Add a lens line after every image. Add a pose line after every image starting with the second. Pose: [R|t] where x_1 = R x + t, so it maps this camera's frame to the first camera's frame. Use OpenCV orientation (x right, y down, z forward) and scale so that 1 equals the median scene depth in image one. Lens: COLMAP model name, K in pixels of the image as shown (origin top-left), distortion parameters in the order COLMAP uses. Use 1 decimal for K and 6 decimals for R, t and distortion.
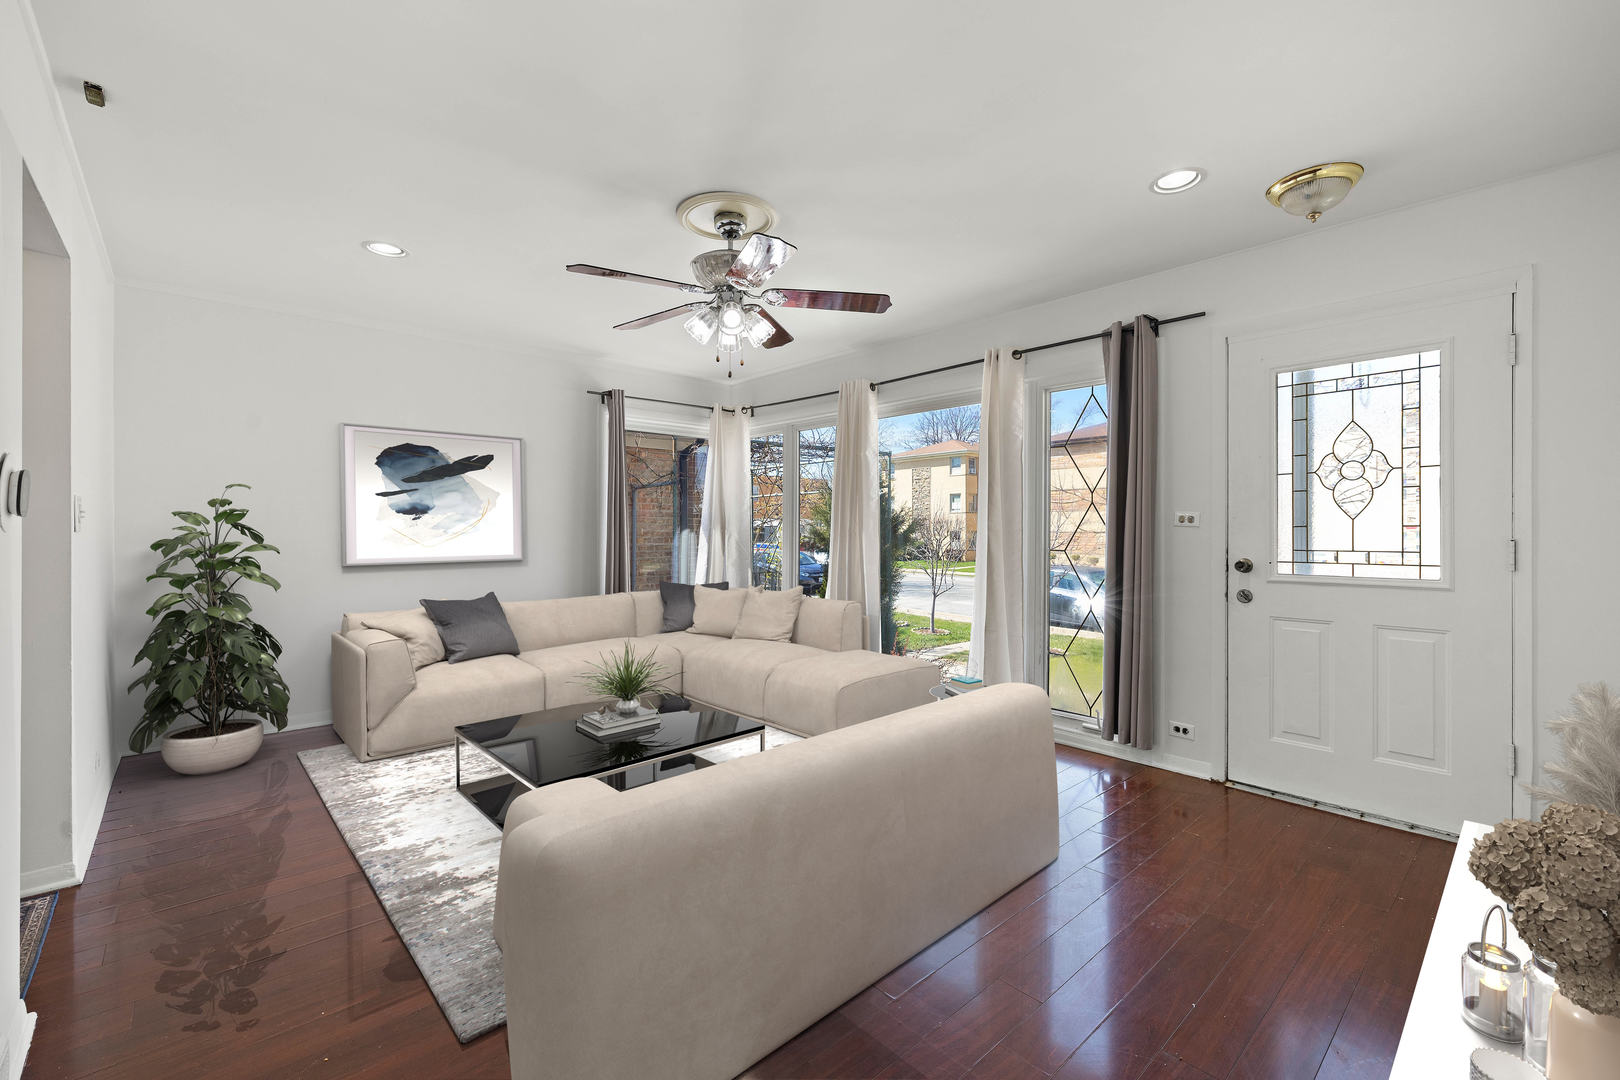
lens RADIAL K [[687.9, 0, 808.4], [0, 687.9, 511.7], [0, 0, 1]] dist [-0.000997, -0.000280]
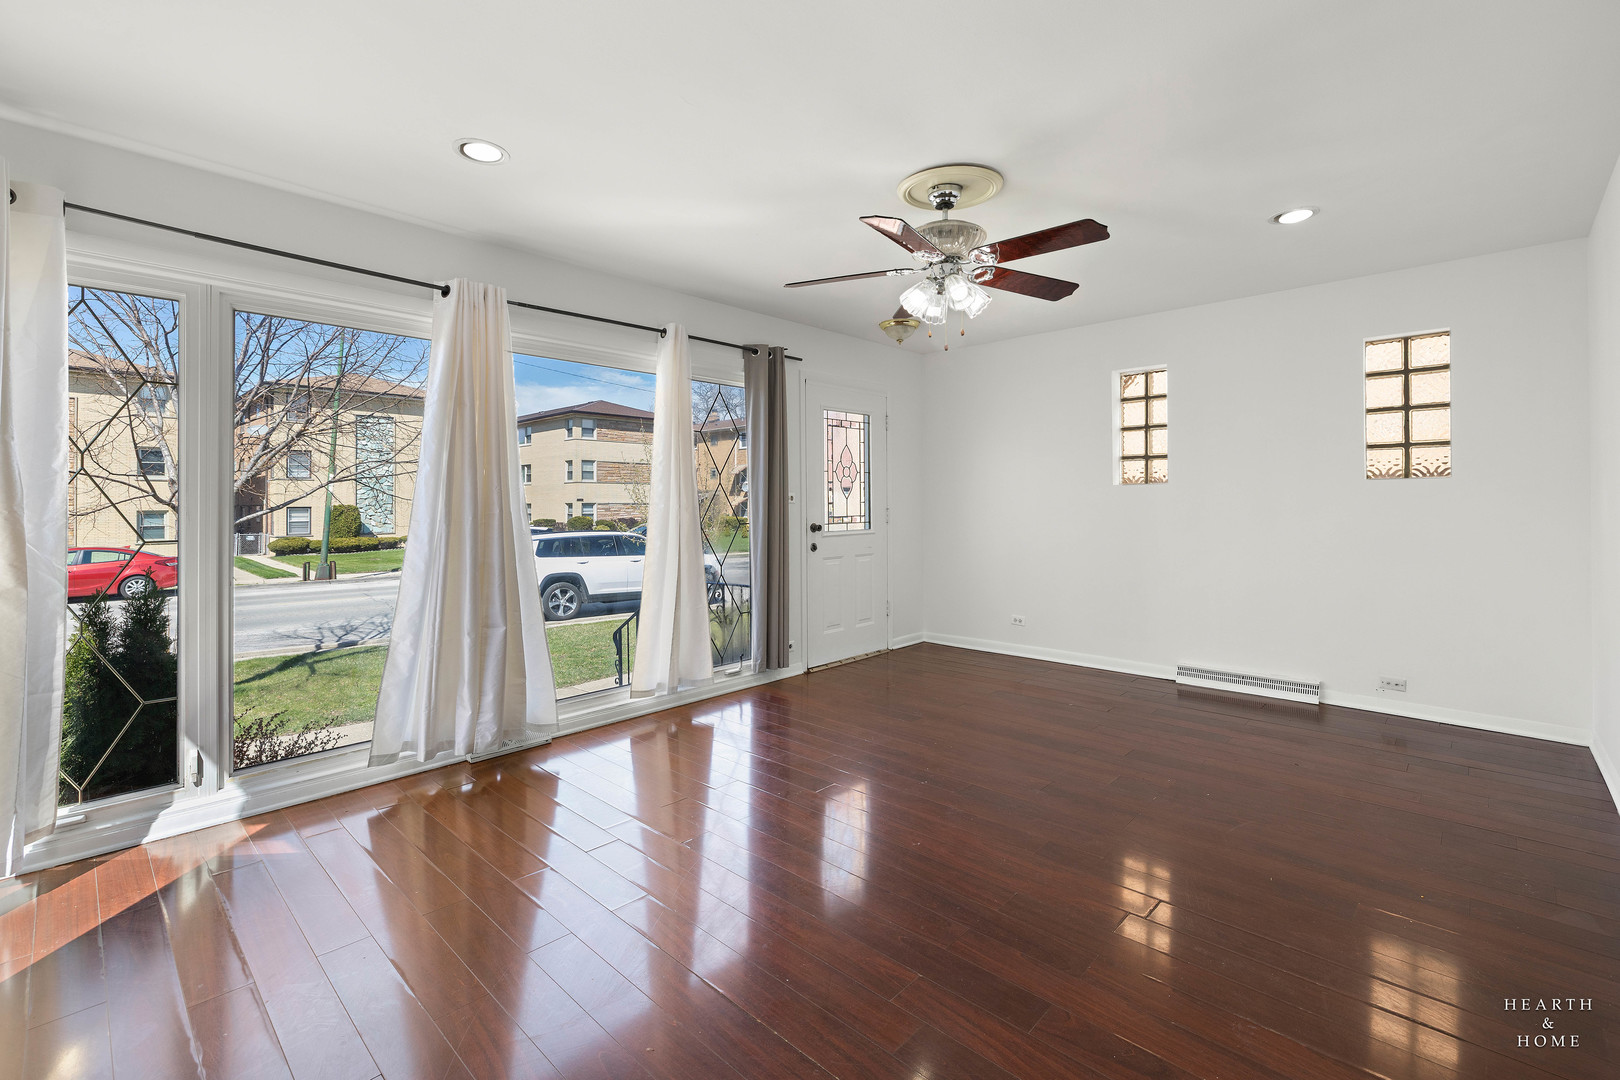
lens RADIAL K [[687.9, 0, 808.4], [0, 687.9, 511.7], [0, 0, 1]] dist [-0.000997, -0.000280]
pose [[-0.074046, -0.014212, 0.997154, -0.997157], [-0.010464, 0.999854, 0.013474, 0.020512], [-0.997200, -0.009436, -0.074184, 1.203122]]
